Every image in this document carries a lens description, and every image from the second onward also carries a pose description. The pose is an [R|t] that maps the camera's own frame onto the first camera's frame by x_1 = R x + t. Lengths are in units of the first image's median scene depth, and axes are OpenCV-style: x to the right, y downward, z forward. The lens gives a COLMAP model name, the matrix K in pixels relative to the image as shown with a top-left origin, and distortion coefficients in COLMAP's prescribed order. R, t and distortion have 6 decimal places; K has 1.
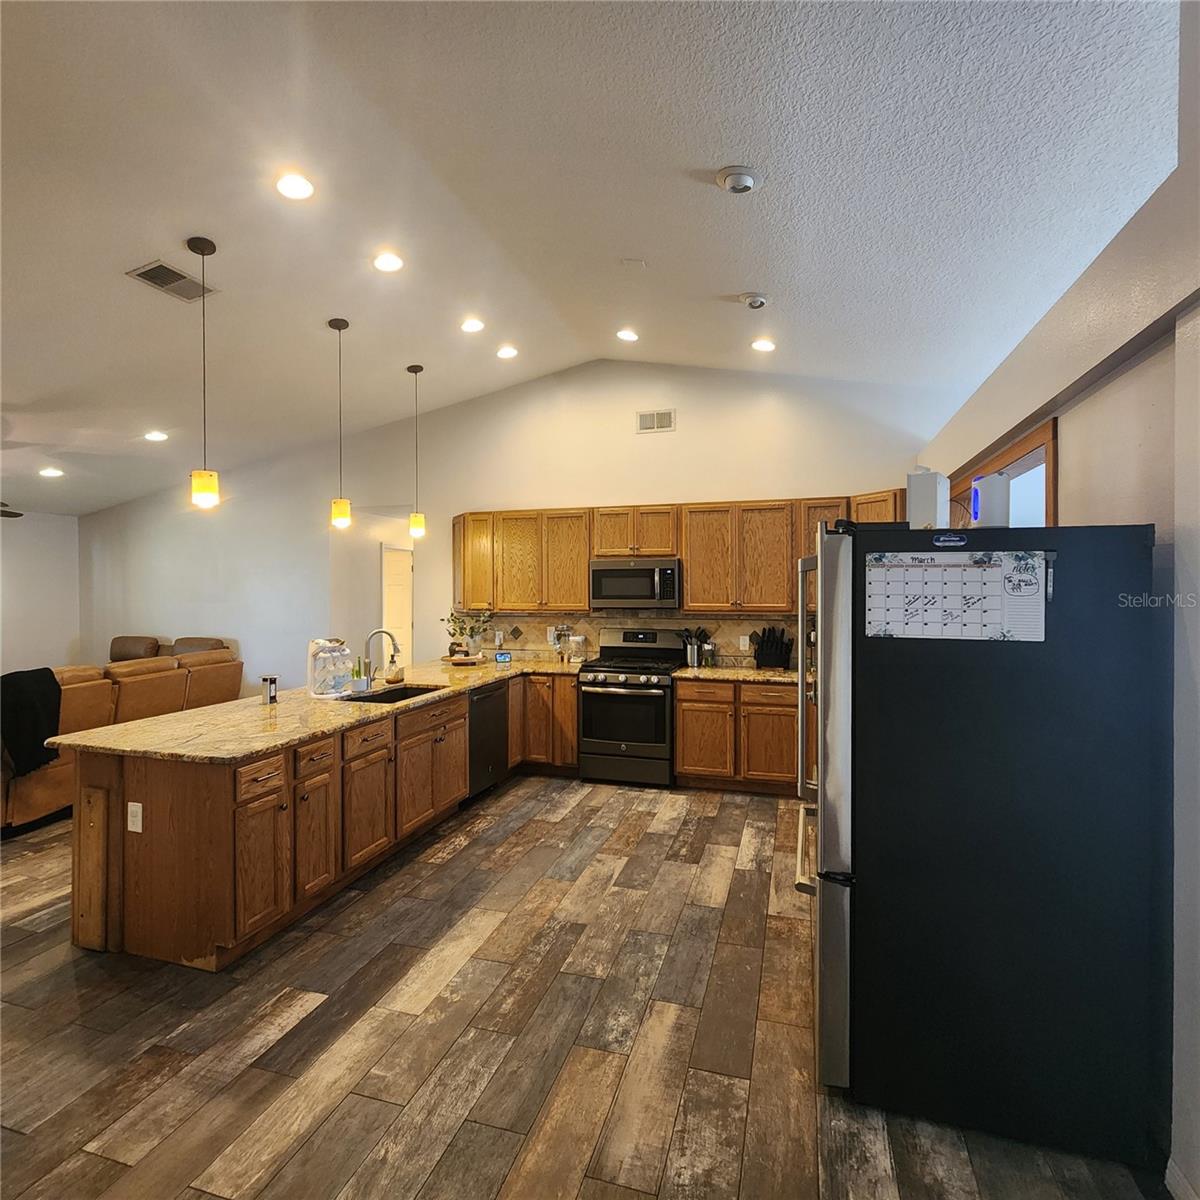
lens RADIAL K [[657.8, 0, 608.4], [0, 657.8, 586.9], [0, 0, 1]] dist [0.005170, -0.001590]
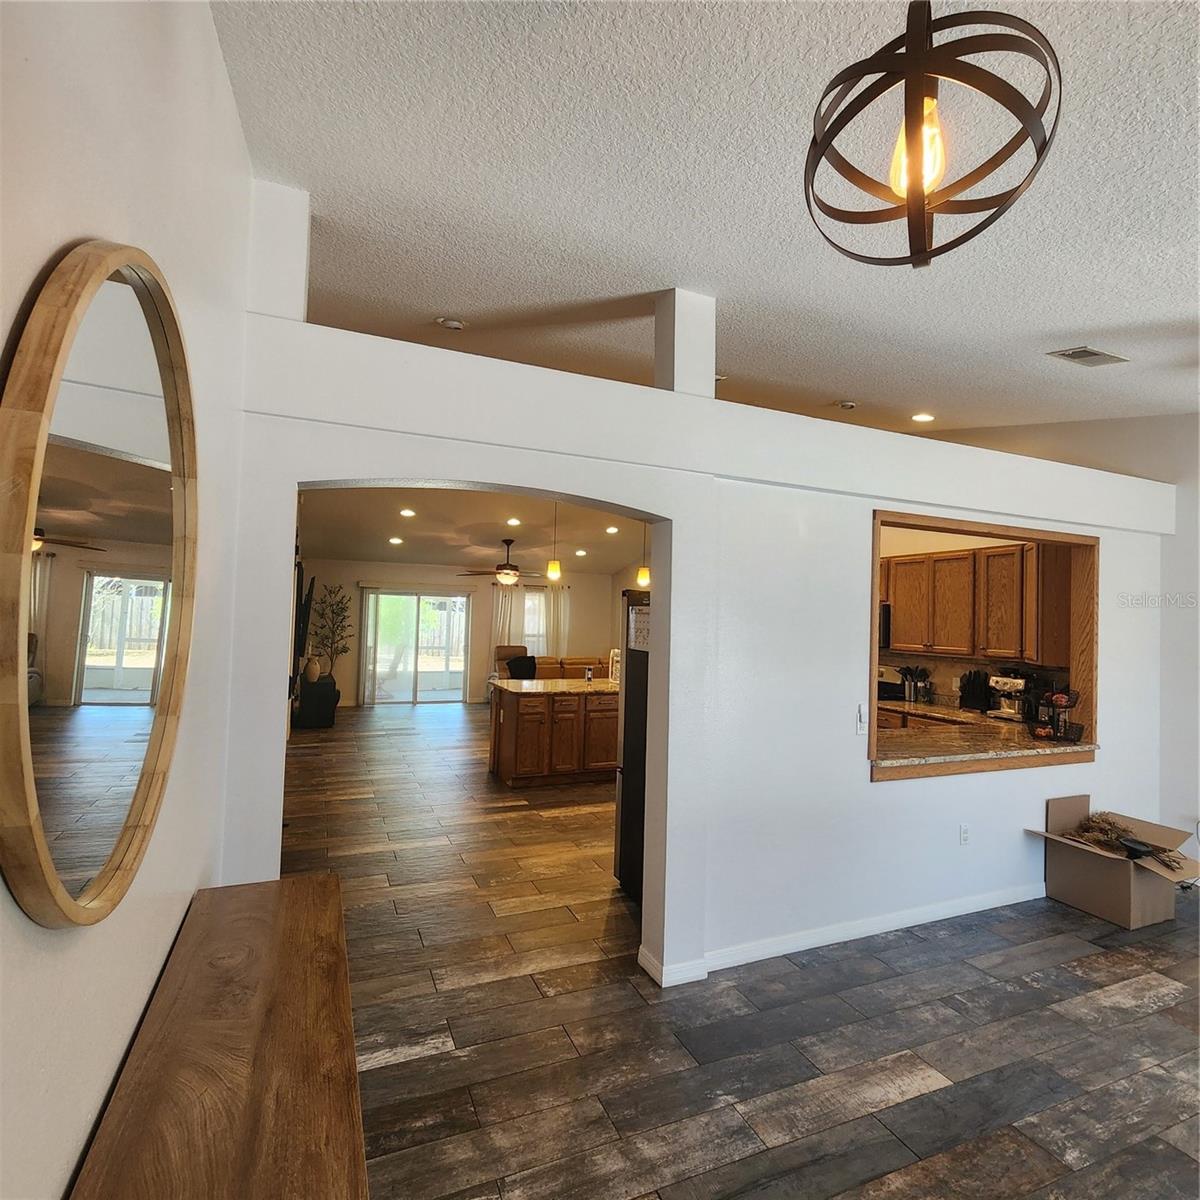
lens RADIAL K [[658.1, 0, 613.1], [0, 658.1, 603.0], [0, 0, 1]] dist [0.000301, 0.001363]
pose [[0.652072, 0.006645, -0.758128, 0.669695], [-0.032840, 0.999271, -0.019487, -0.006719], [0.757445, 0.037603, 0.651815, -0.114900]]
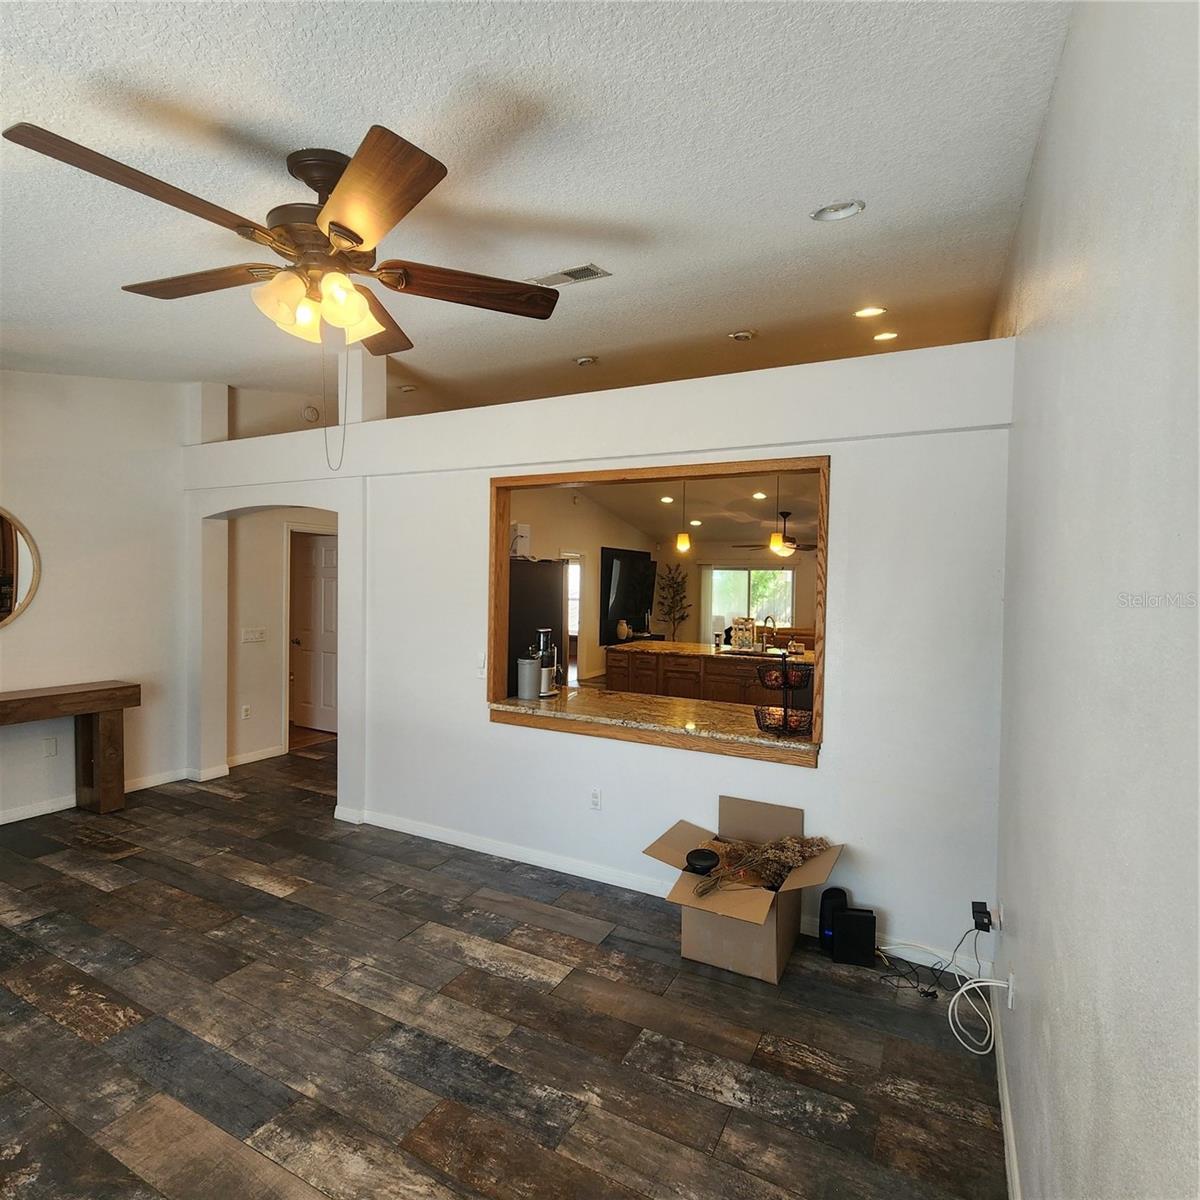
lens RADIAL K [[661.3, 0, 621.4], [0, 661.3, 604.2], [0, 0, 1]] dist [-0.007470, -0.002768]
pose [[-0.171004, 0.034666, -0.984660, 1.031743], [-0.018215, 0.999099, 0.038338, -0.012430], [0.985102, 0.024491, -0.170218, 0.753643]]
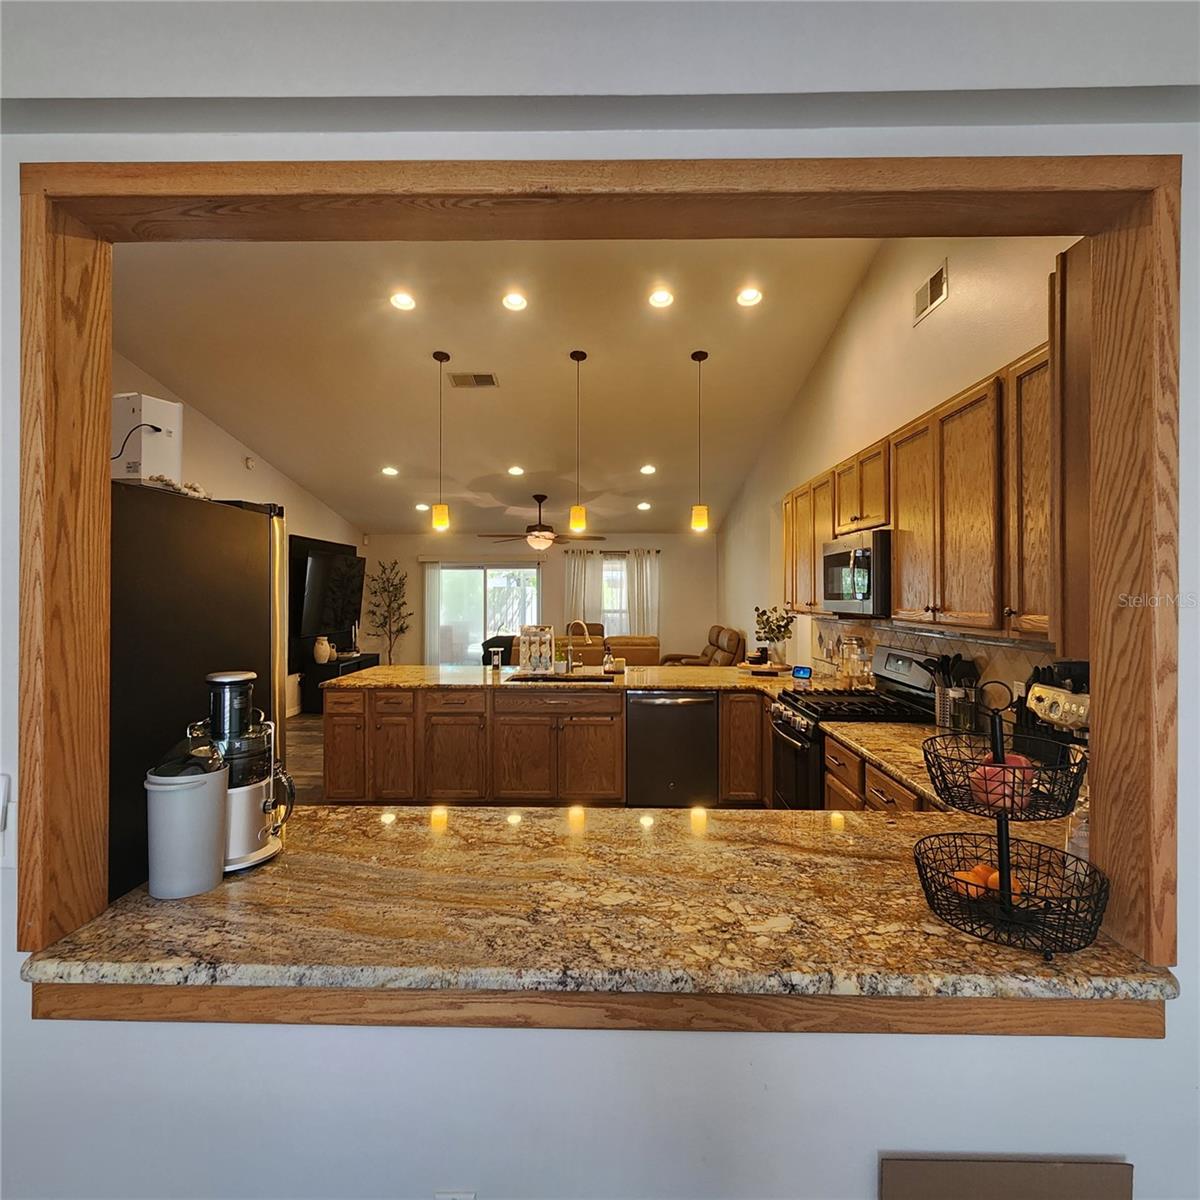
lens RADIAL K [[662.3, 0, 604.7], [0, 662.3, 595.2], [0, 0, 1]] dist [-0.001877, 0.001407]
pose [[0.271788, 0.006921, -0.962332, 0.597650], [-0.003767, 0.999974, 0.006128, 0.012114], [0.962350, 0.001959, 0.271807, 0.608398]]
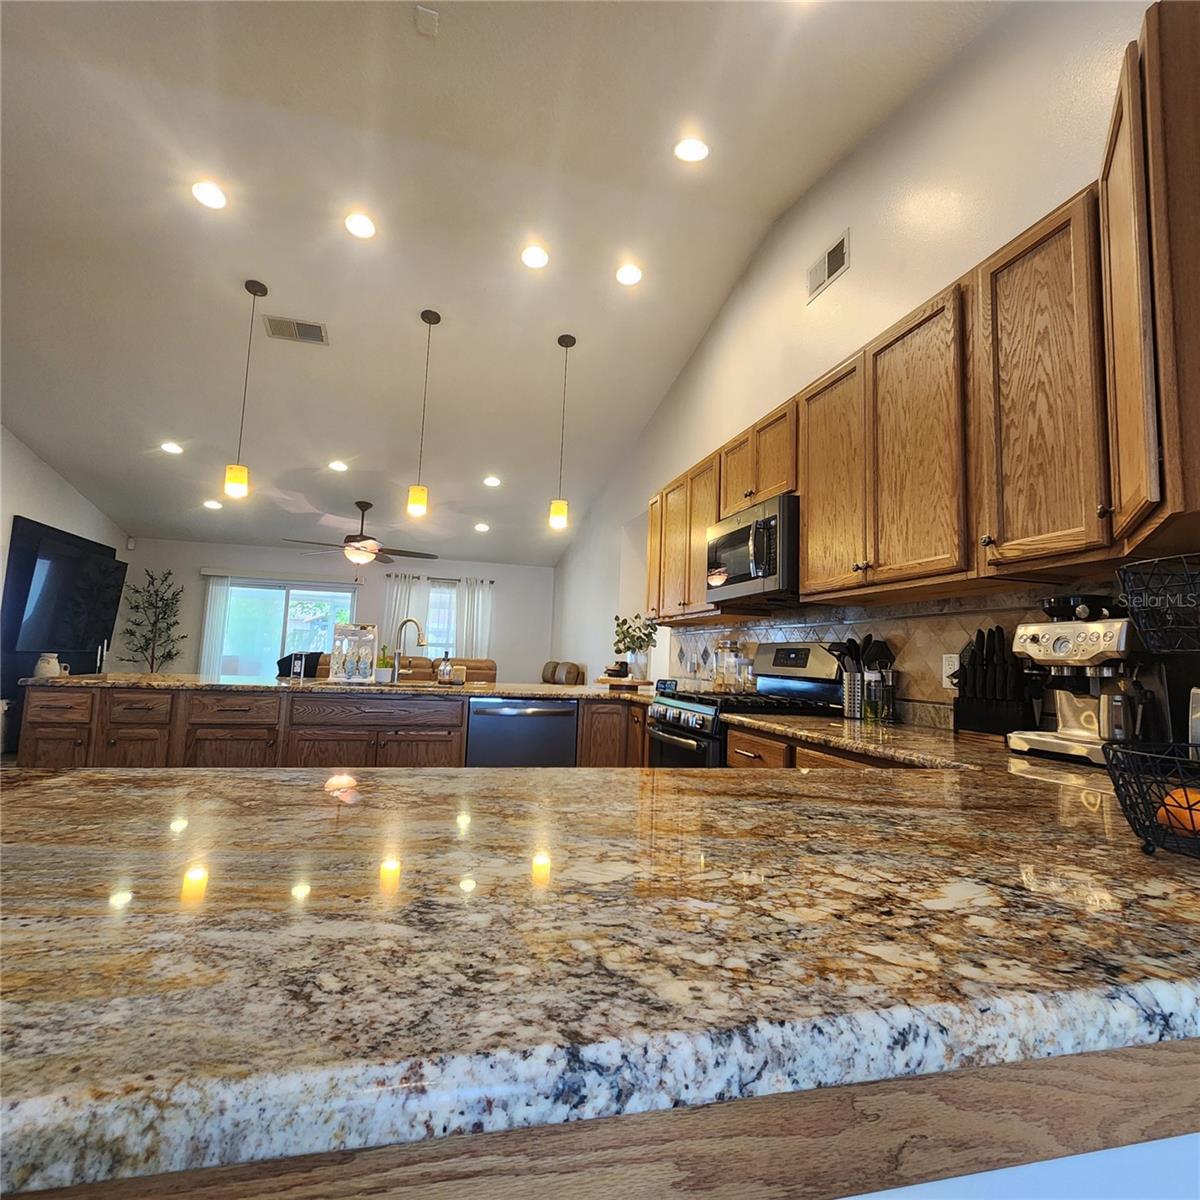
lens RADIAL K [[657.7, 0, 603.6], [0, 657.7, 592.8], [0, 0, 1]] dist [0.005971, -0.003294]
pose [[0.522902, -0.063217, -0.850045, 0.460387], [-0.043103, 0.994009, -0.100439, 0.090080], [0.851302, 0.089159, 0.517044, 0.619158]]
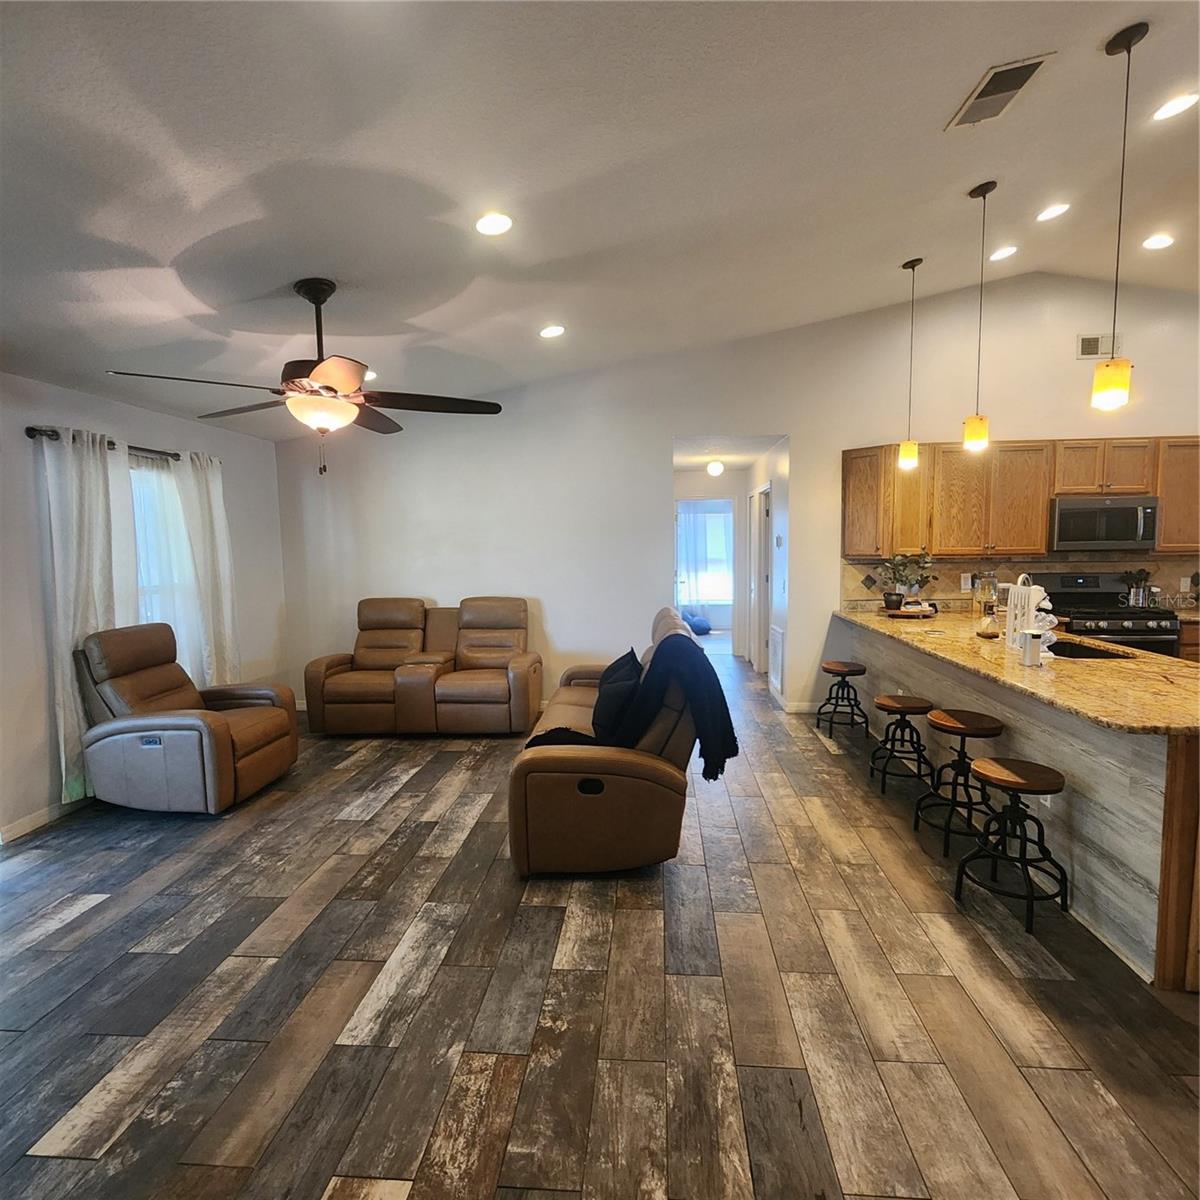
lens RADIAL K [[657.7, 0, 603.6], [0, 657.7, 592.8], [0, 0, 1]] dist [0.005971, -0.003294]
pose [[0.976221, -0.026356, 0.215169, -0.870285], [0.010645, 0.997212, 0.073852, 0.016661], [-0.216515, -0.069805, 0.973780, 0.244498]]
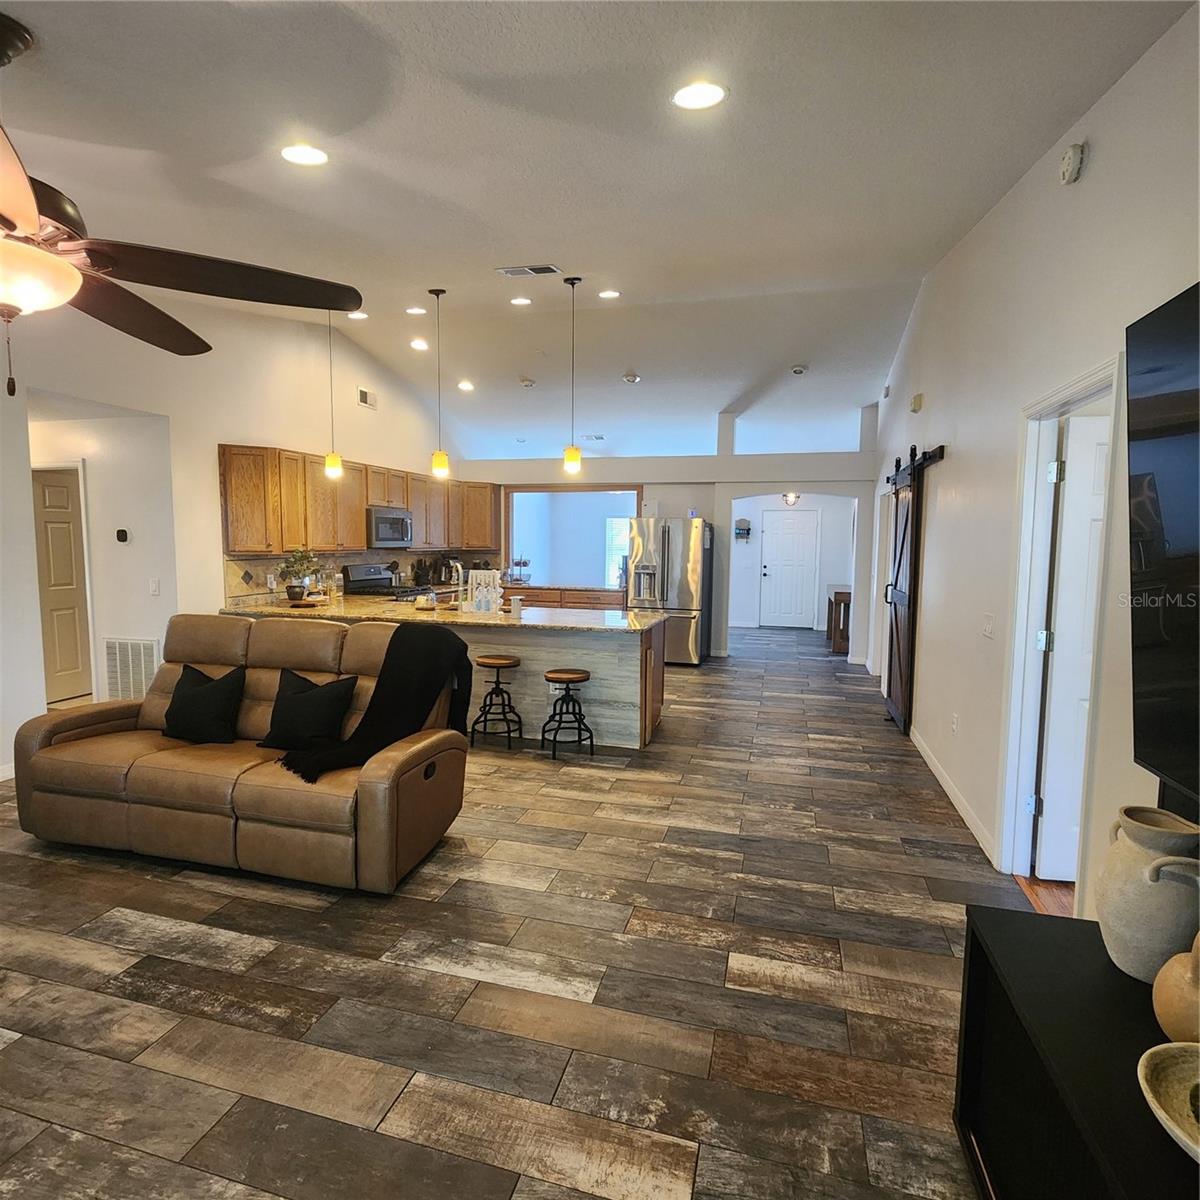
lens RADIAL K [[657.8, 0, 608.4], [0, 657.8, 586.9], [0, 0, 1]] dist [0.005170, -0.001590]
pose [[-0.026034, -0.066463, 0.997449, -1.312571], [-0.011630, 0.997740, 0.066179, 0.018896], [-0.999593, -0.009878, -0.026748, 0.613755]]
